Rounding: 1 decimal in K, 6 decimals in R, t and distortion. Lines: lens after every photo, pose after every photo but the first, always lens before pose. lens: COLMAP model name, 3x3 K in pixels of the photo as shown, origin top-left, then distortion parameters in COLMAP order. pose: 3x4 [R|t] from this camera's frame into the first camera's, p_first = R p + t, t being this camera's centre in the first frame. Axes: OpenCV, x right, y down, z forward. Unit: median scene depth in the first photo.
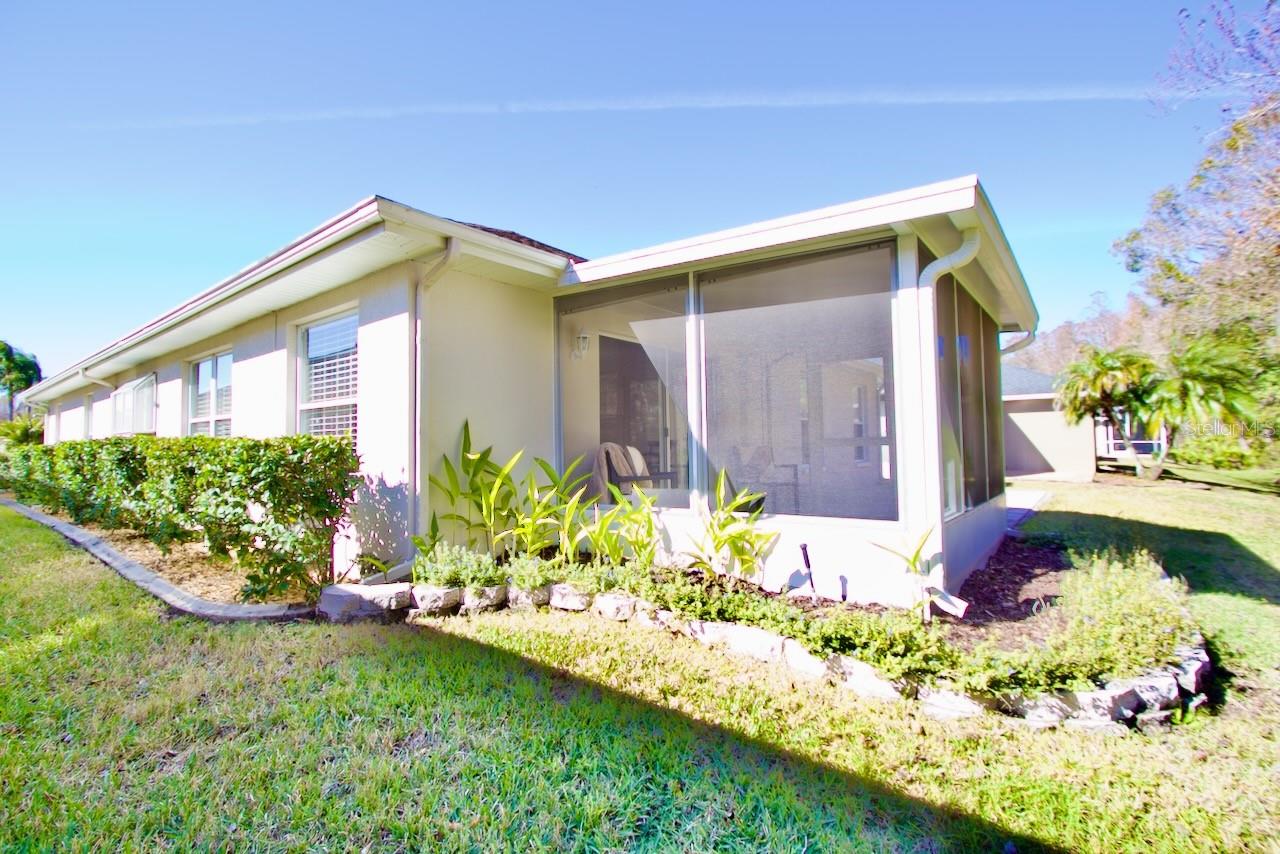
lens RADIAL K [[588.8, 0, 627.7], [0, 588.8, 420.5], [0, 0, 1]] dist [-0.017527, -0.000291]
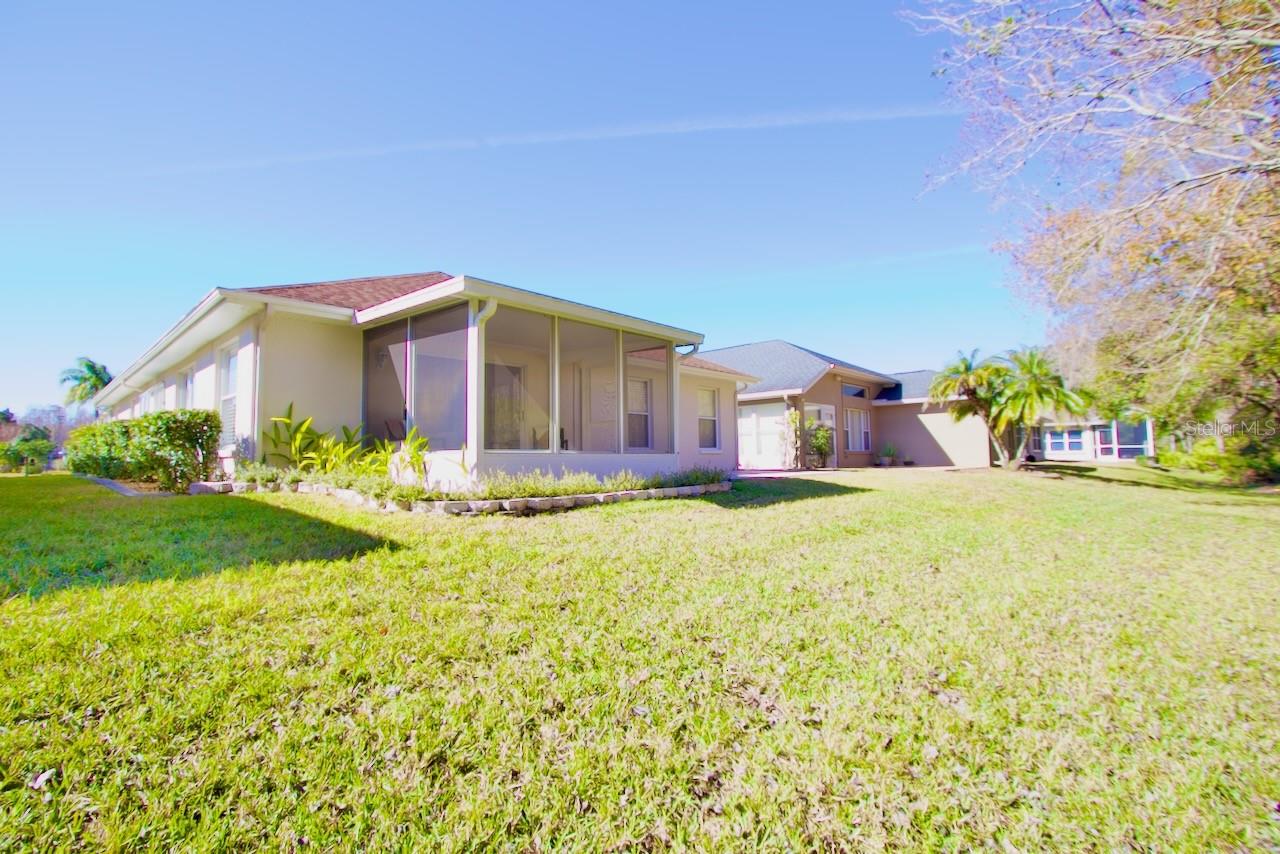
lens RADIAL K [[601.9, 0, 638.2], [0, 601.9, 456.5], [0, 0, 1]] dist [-0.033463, -0.000053]
pose [[0.997306, 0.001885, -0.073333, 0.830400], [0.001193, 0.999121, 0.041906, 0.078874], [0.073347, -0.041881, 0.996427, -0.662787]]
